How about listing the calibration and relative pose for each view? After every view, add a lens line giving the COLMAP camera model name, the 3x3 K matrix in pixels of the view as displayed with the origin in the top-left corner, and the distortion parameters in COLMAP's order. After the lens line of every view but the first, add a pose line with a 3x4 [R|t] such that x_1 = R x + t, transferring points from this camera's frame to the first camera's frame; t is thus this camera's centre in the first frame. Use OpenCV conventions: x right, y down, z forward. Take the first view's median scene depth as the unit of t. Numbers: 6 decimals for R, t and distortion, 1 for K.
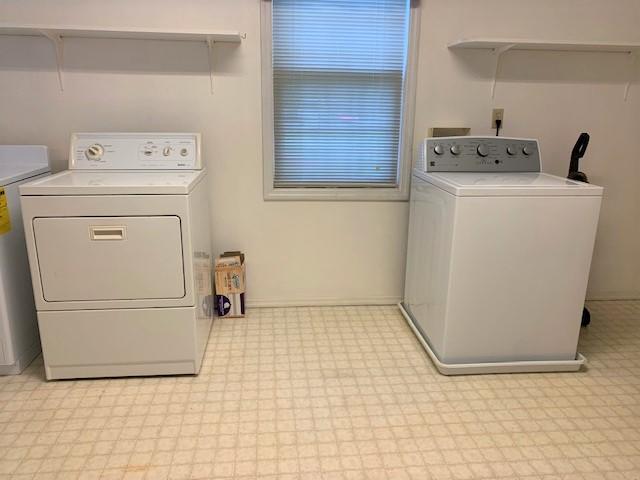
lens RADIAL K [[480.3, 0, 320.0], [0, 480.3, 240.0], [0, 0, 1]] dist [0.032695, -0.059705]
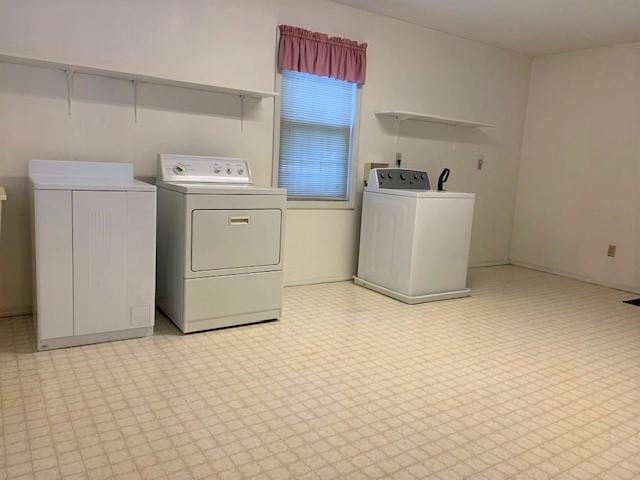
lens RADIAL K [[480.3, 0, 320.0], [0, 480.3, 240.0], [0, 0, 1]] dist [0.032695, -0.059705]
pose [[0.884812, -0.038916, 0.464321, -0.698812], [0.083834, 0.993540, -0.076484, 0.137922], [-0.458345, 0.106600, 0.882358, -0.319036]]
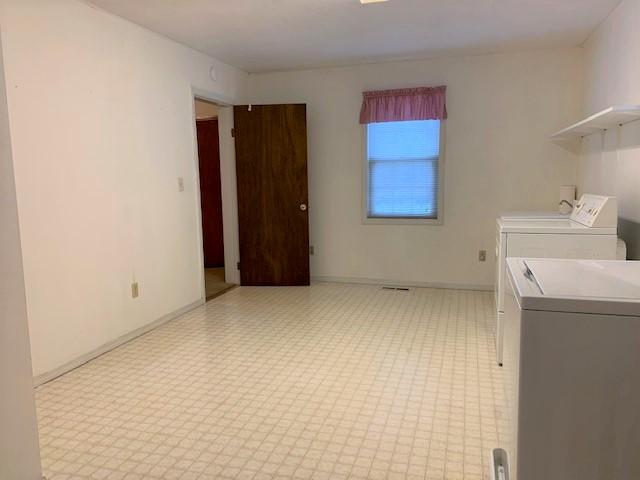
lens RADIAL K [[480.3, 0, 320.0], [0, 480.3, 240.0], [0, 0, 1]] dist [0.032695, -0.059705]
pose [[-0.377850, 0.112163, -0.919048, 1.010263], [-0.240958, 0.946517, 0.214581, -0.201139], [0.893963, 0.302531, -0.330614, 0.762259]]
